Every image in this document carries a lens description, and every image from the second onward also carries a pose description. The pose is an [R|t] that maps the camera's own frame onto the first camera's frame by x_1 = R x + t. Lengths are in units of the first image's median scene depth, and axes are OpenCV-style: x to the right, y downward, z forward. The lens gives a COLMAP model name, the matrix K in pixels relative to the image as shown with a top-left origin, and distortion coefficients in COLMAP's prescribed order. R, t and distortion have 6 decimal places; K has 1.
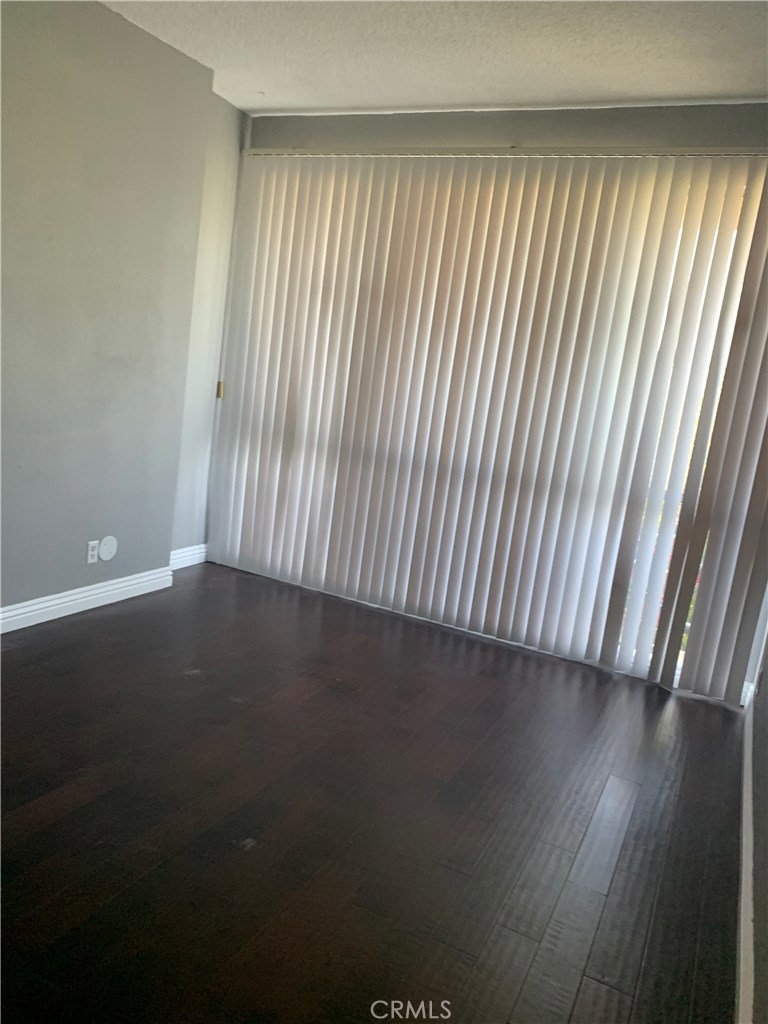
lens RADIAL K [[783.3, 0, 382.6], [0, 783.3, 510.0], [0, 0, 1]] dist [-0.015186, -0.000810]
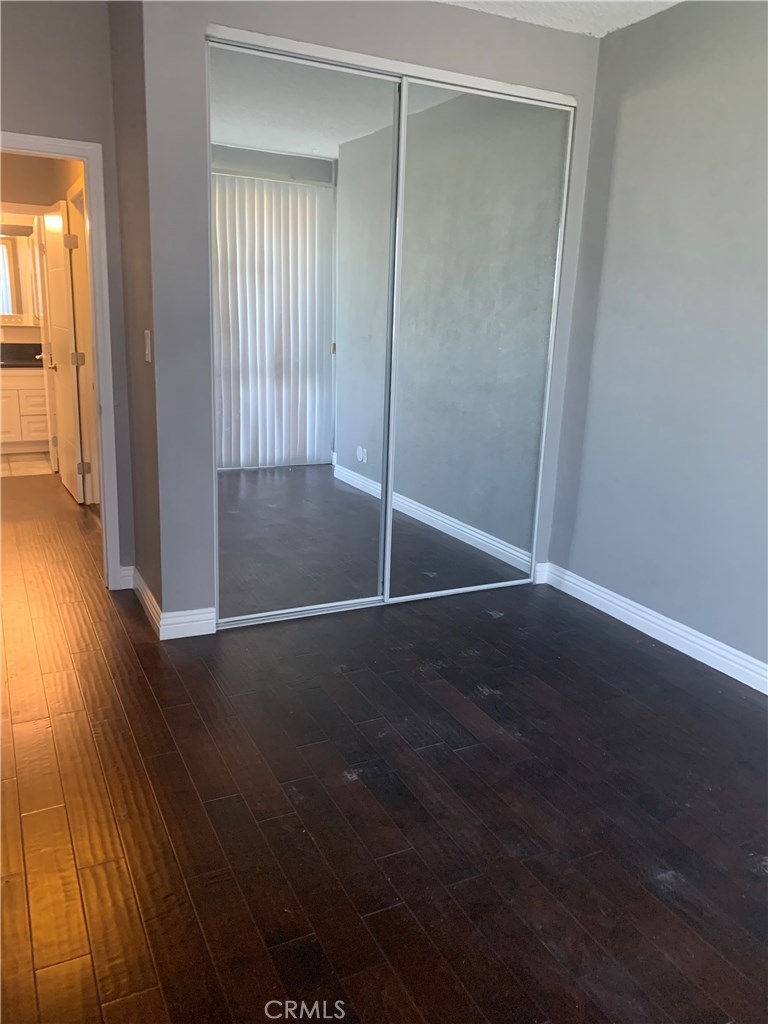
lens RADIAL K [[783.3, 0, 383.3], [0, 783.3, 511.4], [0, 0, 1]] dist [-0.015186, -0.000810]
pose [[-0.613185, 0.055005, -0.788022, 0.552210], [-0.244386, 0.935423, 0.255459, -0.175259], [0.751185, 0.349225, -0.560145, 1.292803]]
